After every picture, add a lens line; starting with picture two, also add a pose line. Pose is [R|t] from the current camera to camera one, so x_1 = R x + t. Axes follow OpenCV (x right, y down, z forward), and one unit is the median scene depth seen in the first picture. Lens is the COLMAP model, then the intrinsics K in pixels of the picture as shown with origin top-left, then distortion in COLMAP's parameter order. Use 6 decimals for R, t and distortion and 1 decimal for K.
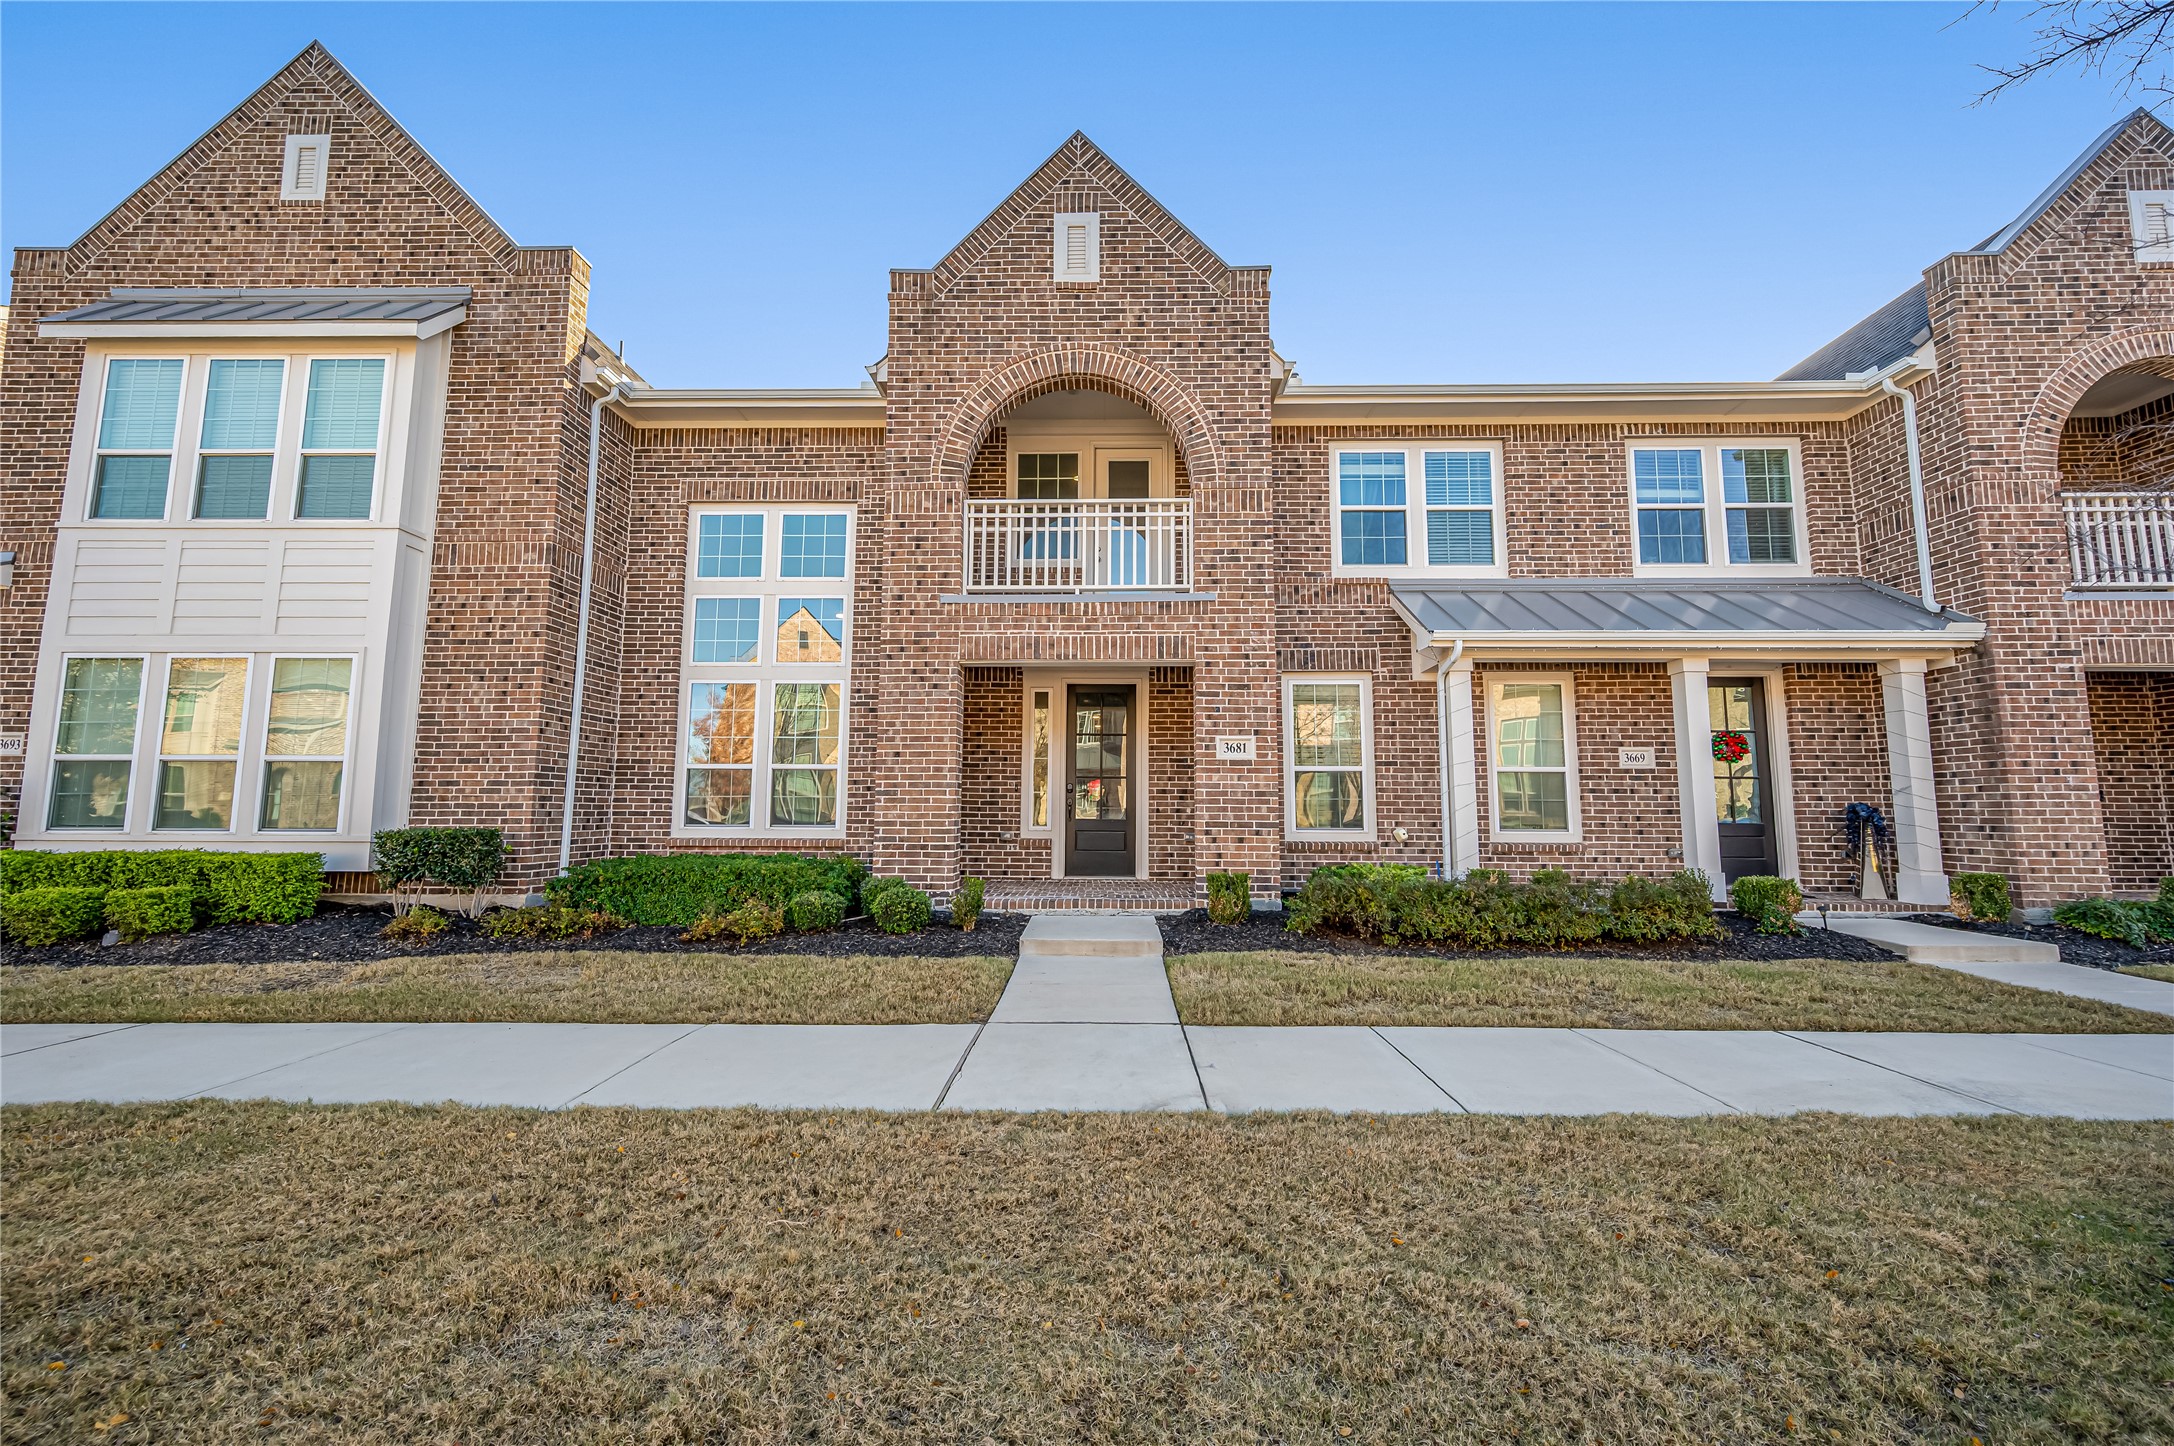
lens RADIAL K [[872.1, 0, 1085.6], [0, 872.1, 715.3], [0, 0, 1]] dist [0.002099, 0.000013]
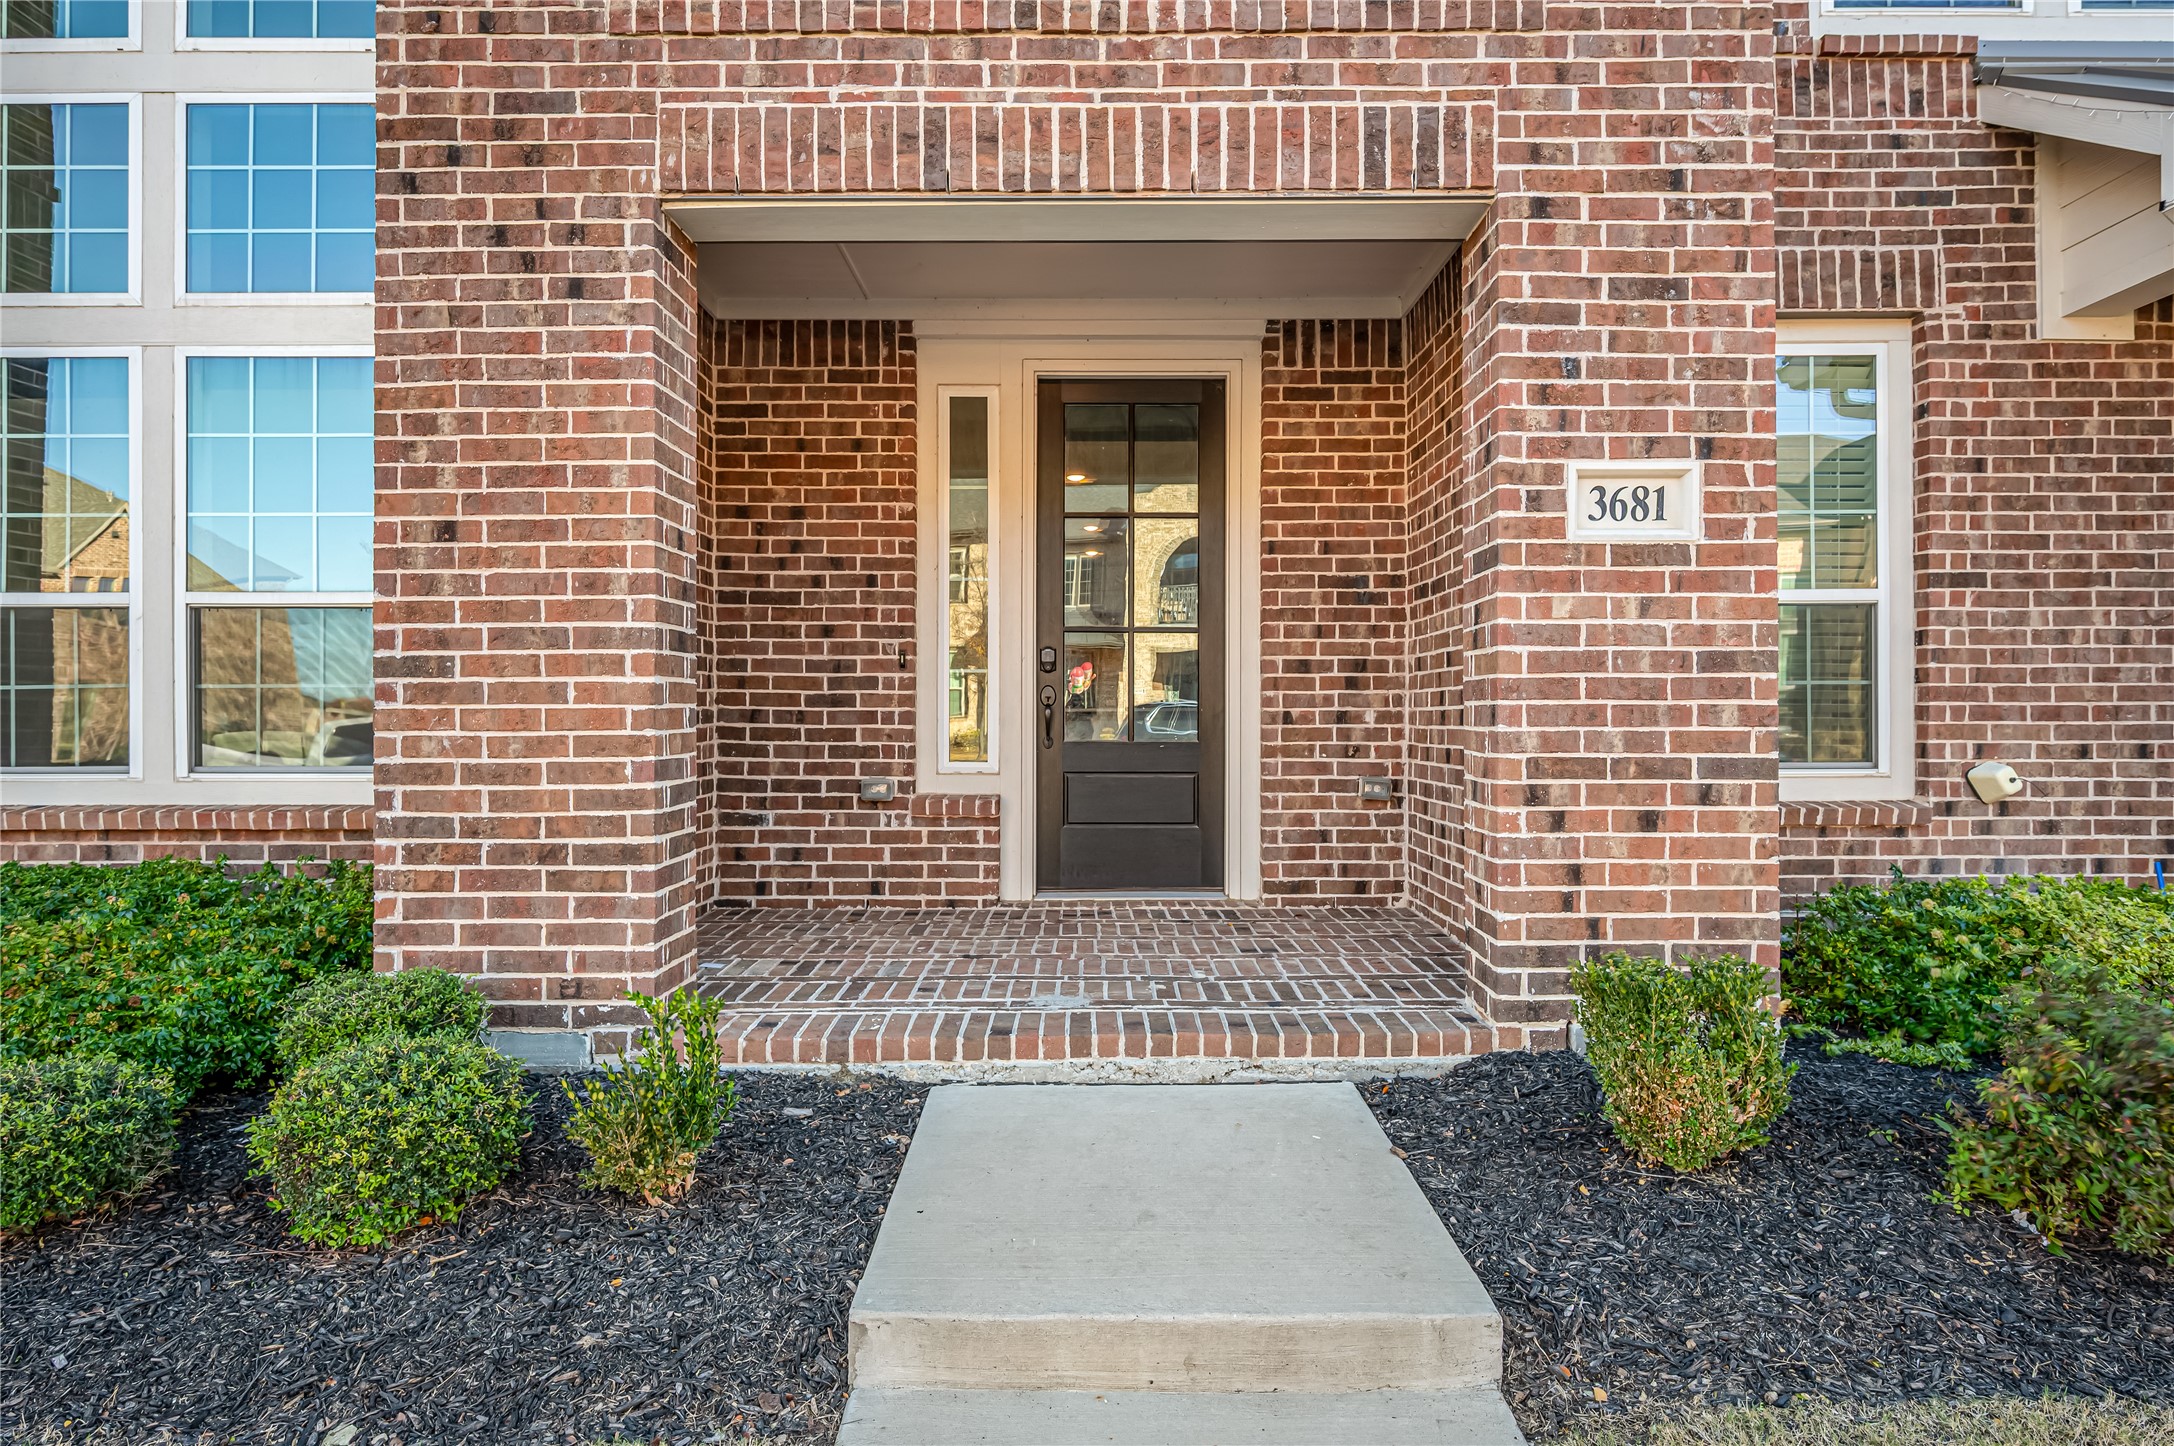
lens RADIAL K [[1189.5, 0, 1088.5], [0, 1189.5, 713.6], [0, 0, 1]] dist [-0.002785, -0.000353]
pose [[0.999544, -0.007533, 0.029235, -0.019244], [0.004271, 0.993915, 0.110066, 0.062019], [-0.029886, -0.109891, 0.993494, 0.602704]]
